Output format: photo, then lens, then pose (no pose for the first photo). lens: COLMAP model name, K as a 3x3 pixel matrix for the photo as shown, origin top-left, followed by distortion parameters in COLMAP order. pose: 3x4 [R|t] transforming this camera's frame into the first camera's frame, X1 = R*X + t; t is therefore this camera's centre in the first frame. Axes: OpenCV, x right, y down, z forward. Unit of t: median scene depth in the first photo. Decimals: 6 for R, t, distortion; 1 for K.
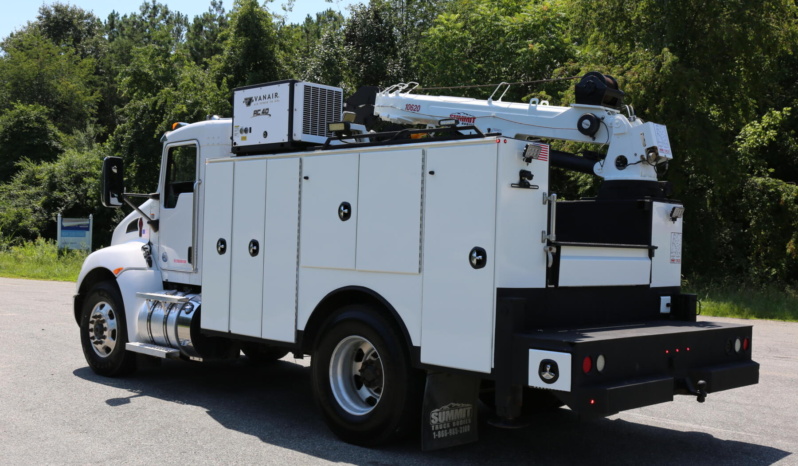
lens RADIAL K [[925.7, 0, 395.1], [0, 925.7, 226.5], [0, 0, 1]] dist [0.056416, 0.000000]
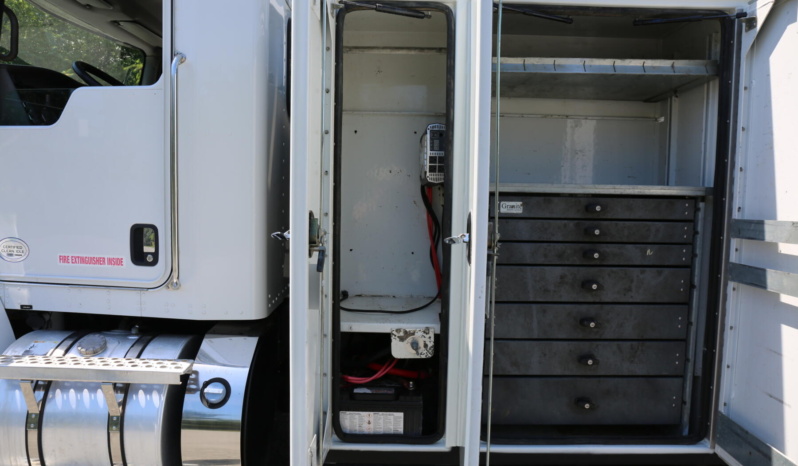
lens RADIAL K [[535.7, 0, 384.0], [0, 535.7, 227.4], [0, 0, 1]] dist [-0.087697, 0.061230]
pose [[0.714248, -0.060603, 0.697264, -0.346987], [-0.007928, 0.995480, 0.094643, 0.001129], [-0.699848, -0.073127, 0.710539, 0.878211]]
